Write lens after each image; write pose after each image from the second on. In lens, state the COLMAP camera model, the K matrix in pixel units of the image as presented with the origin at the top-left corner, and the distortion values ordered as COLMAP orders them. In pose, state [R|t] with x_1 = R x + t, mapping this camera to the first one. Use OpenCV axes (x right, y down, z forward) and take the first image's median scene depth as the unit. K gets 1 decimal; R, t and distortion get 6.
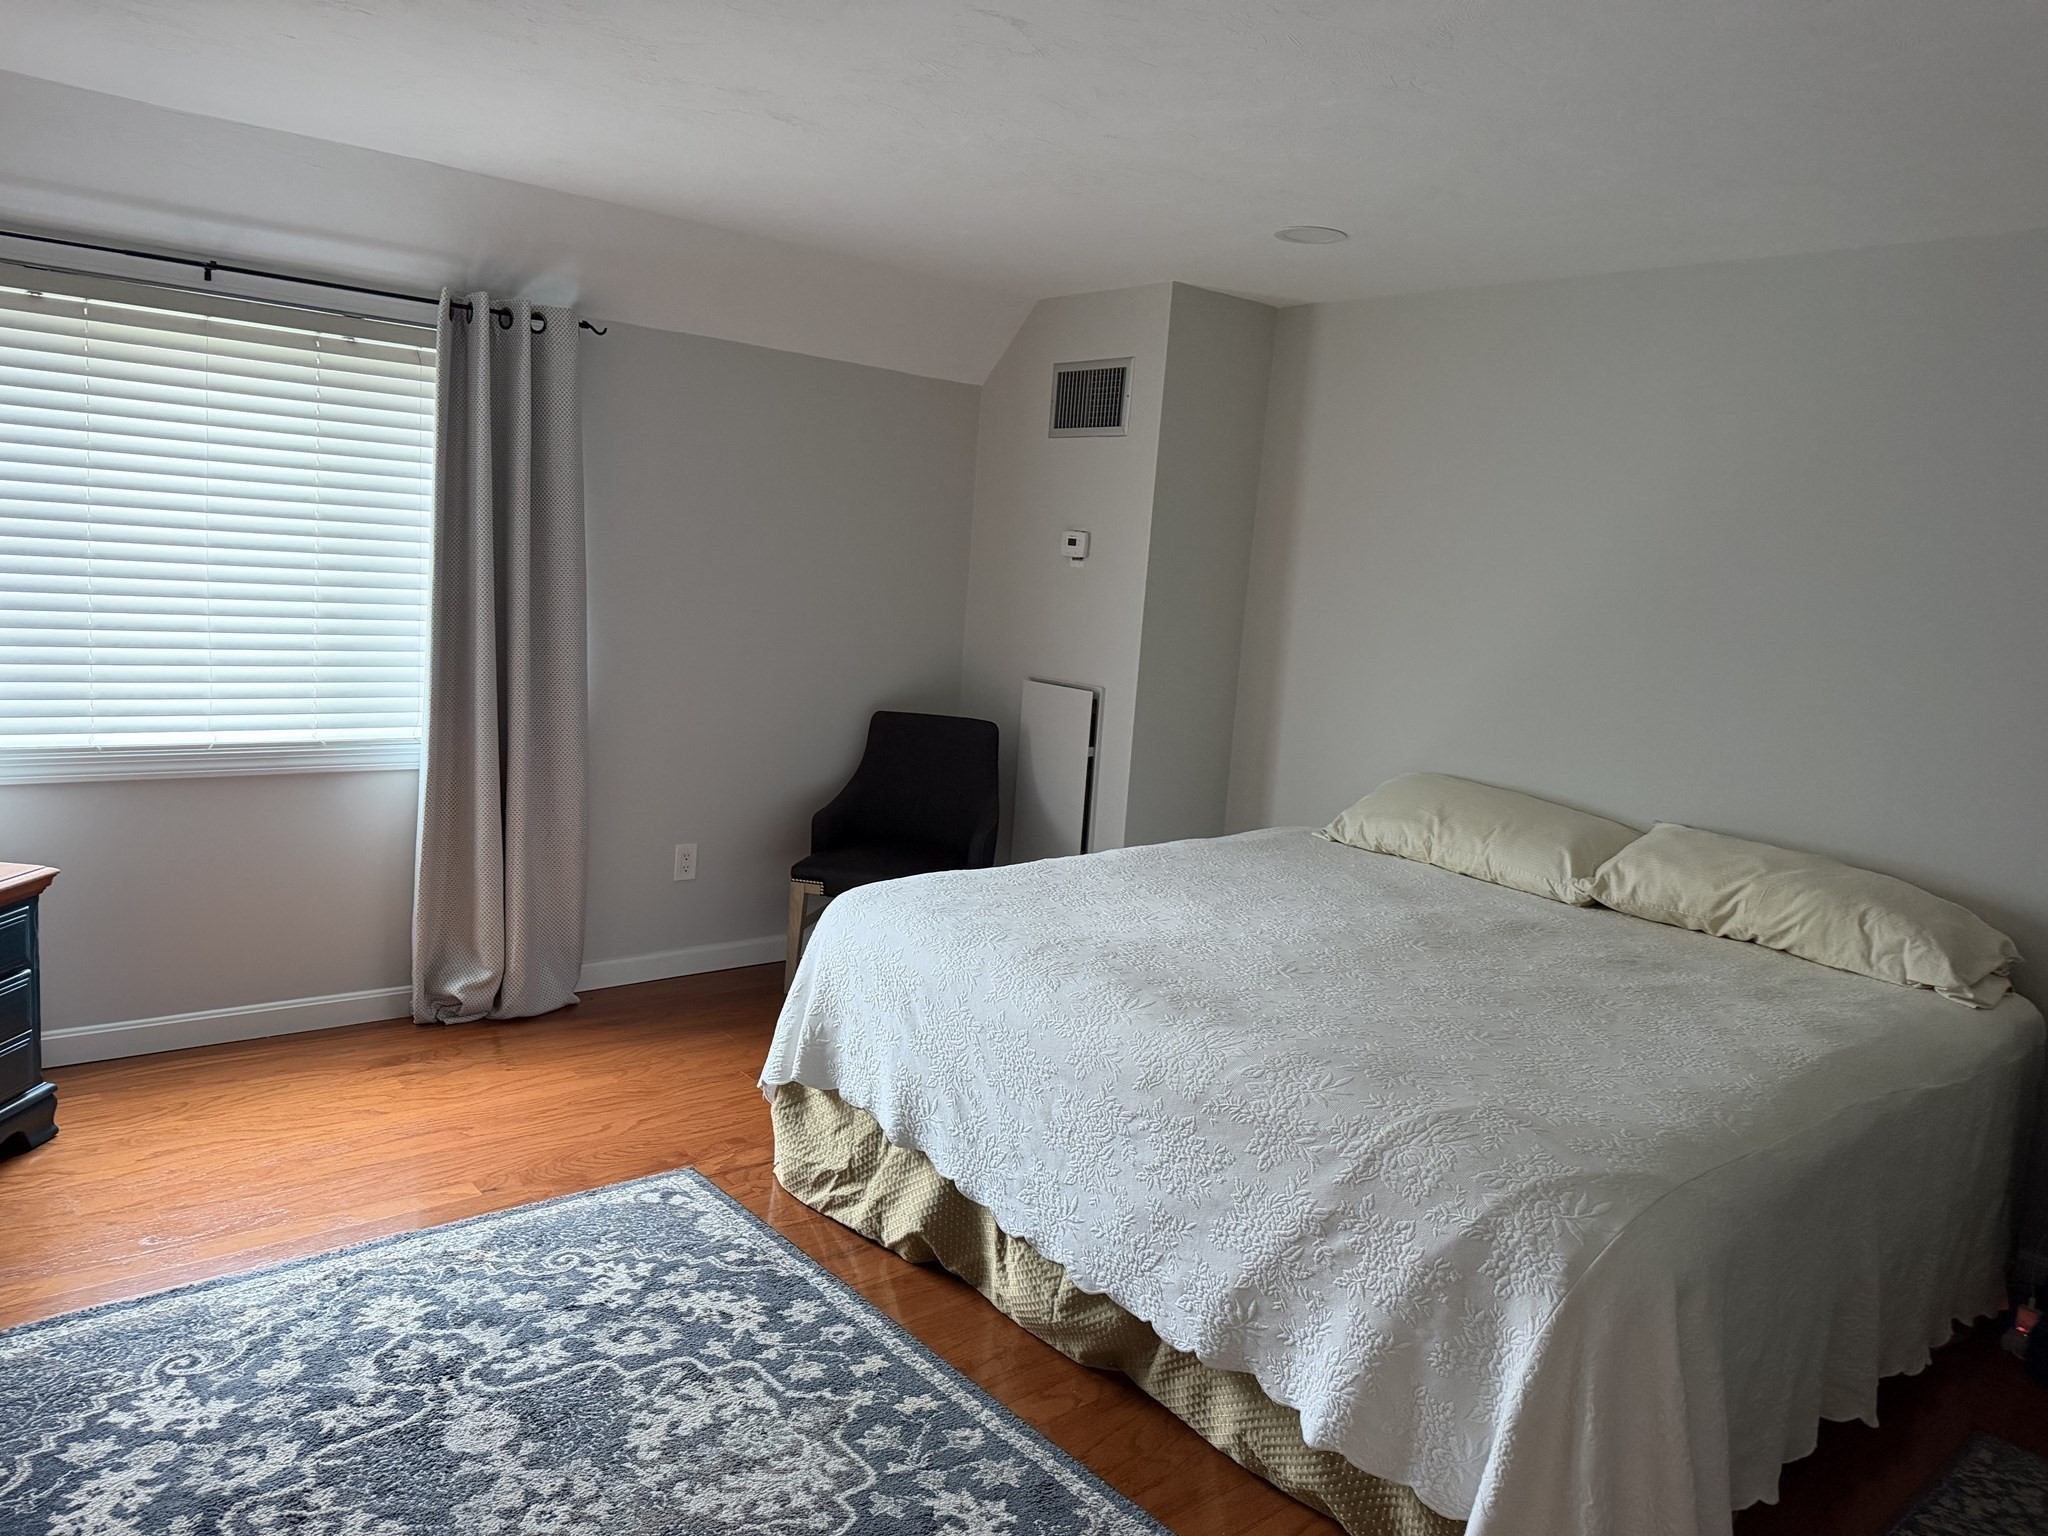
lens RADIAL K [[1447.2, 0, 1030.6], [0, 1447.2, 815.4], [0, 0, 1]] dist [-0.049089, -0.000393]
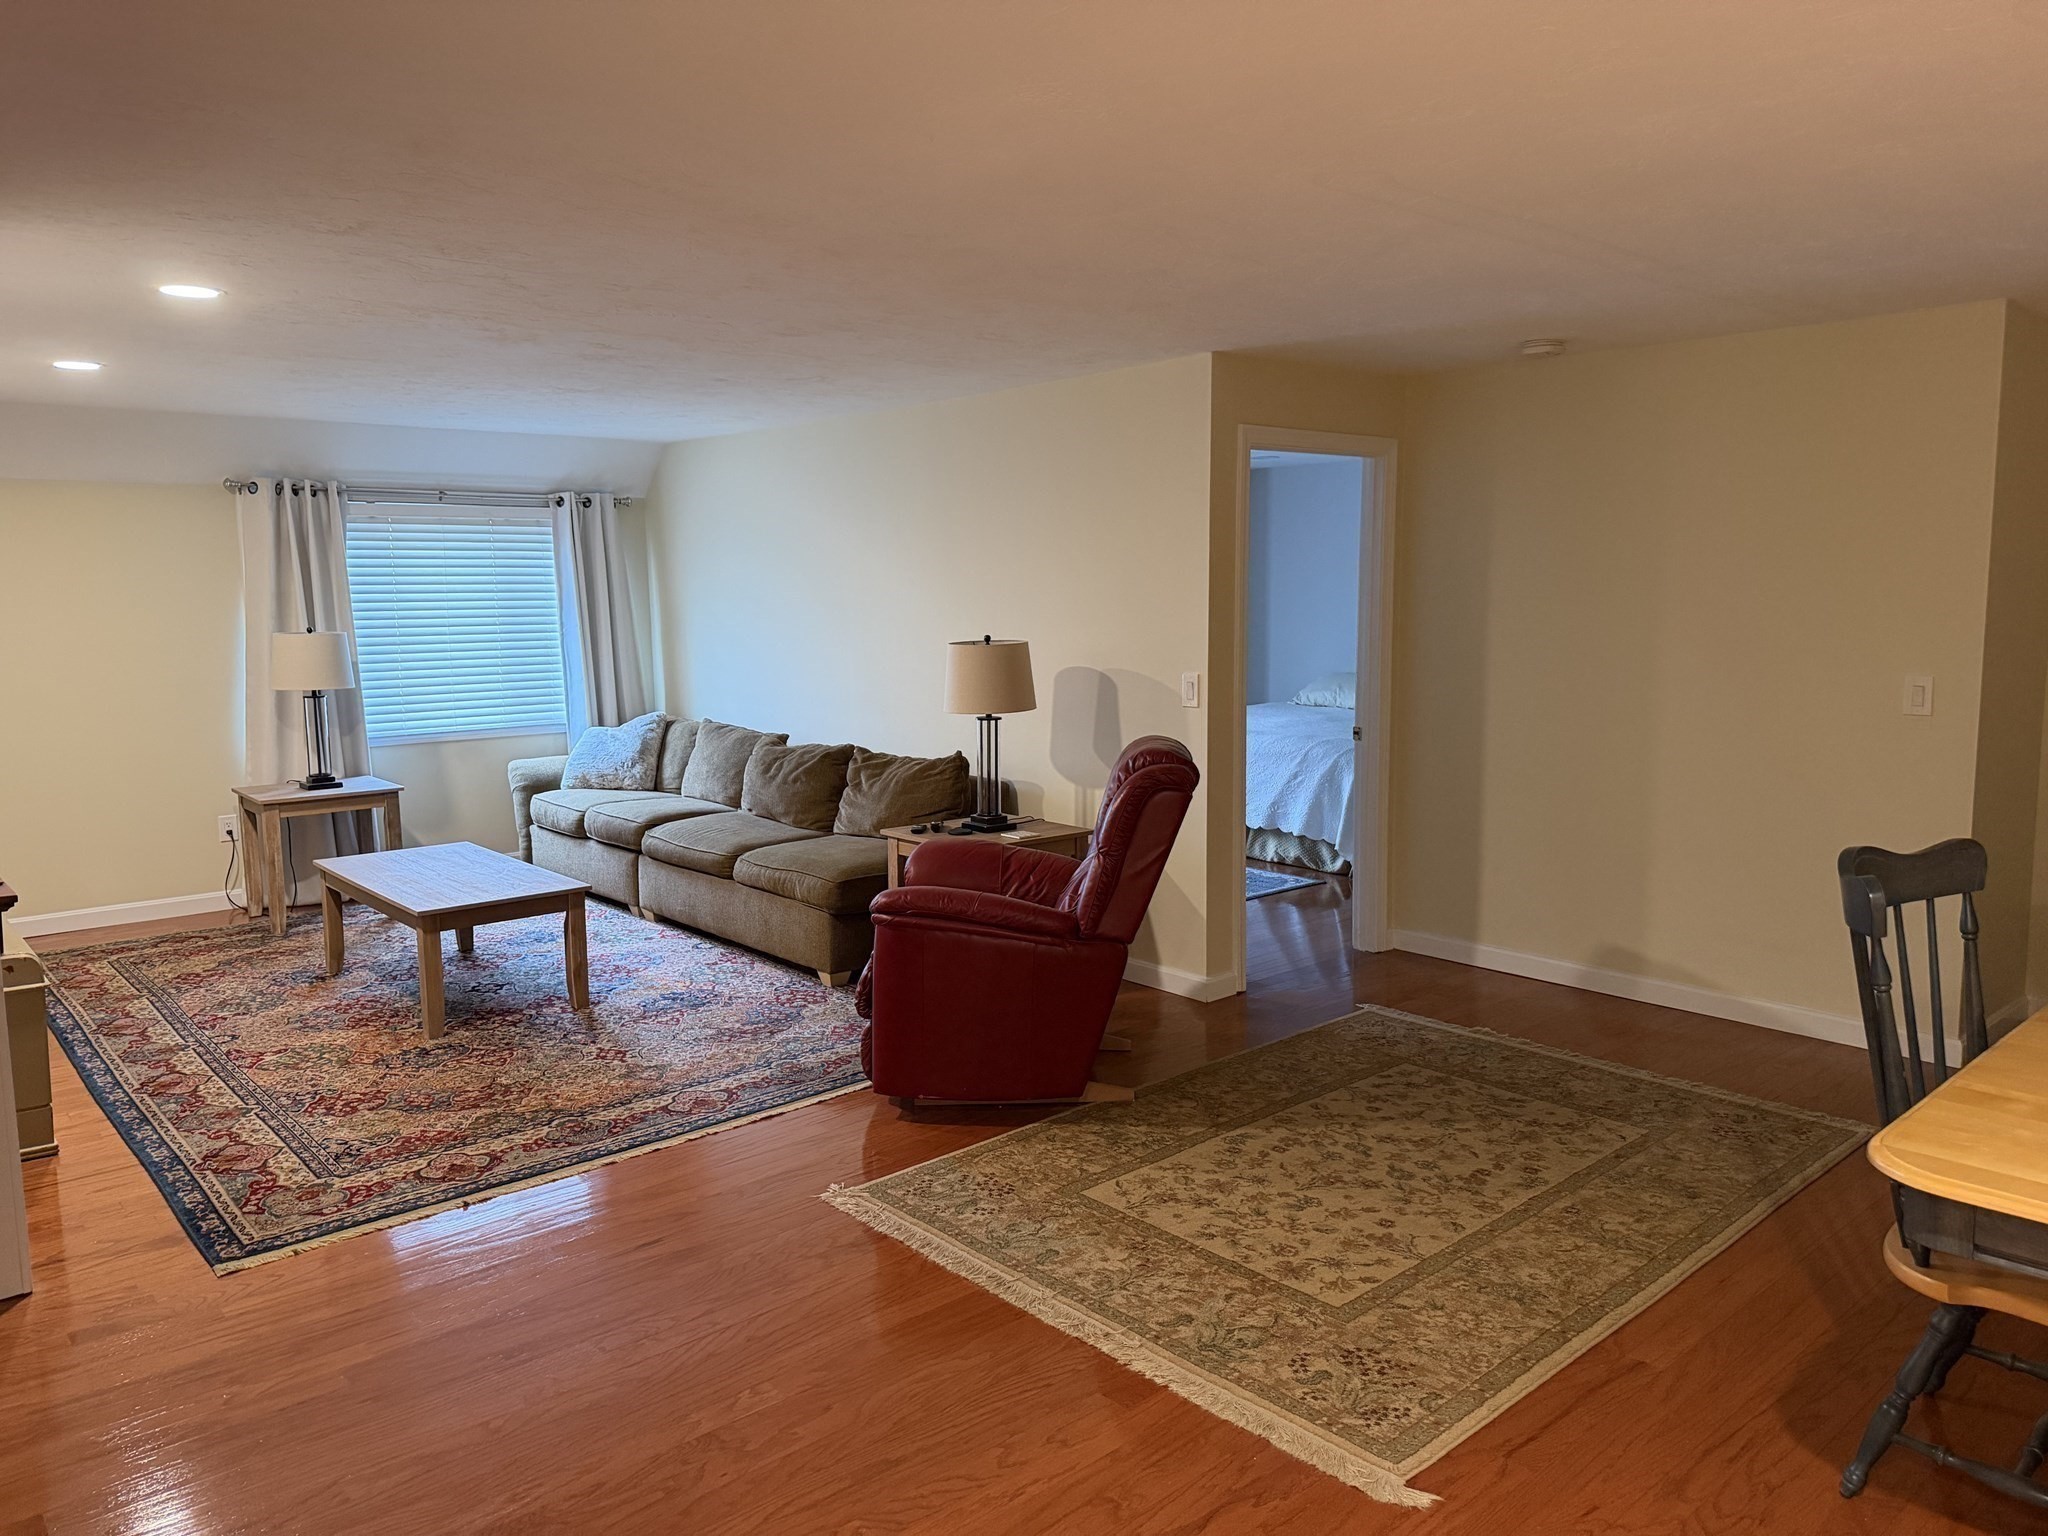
lens RADIAL K [[1419.0, 0, 1024.0], [0, 1419.0, 768.0], [0, 0, 1]] dist [-0.041938, 0.002976]
pose [[0.997001, -0.077389, -0.000744, -0.442561], [0.077283, 0.996058, -0.043533, 0.354900], [0.004110, 0.043345, 0.999052, -2.417628]]
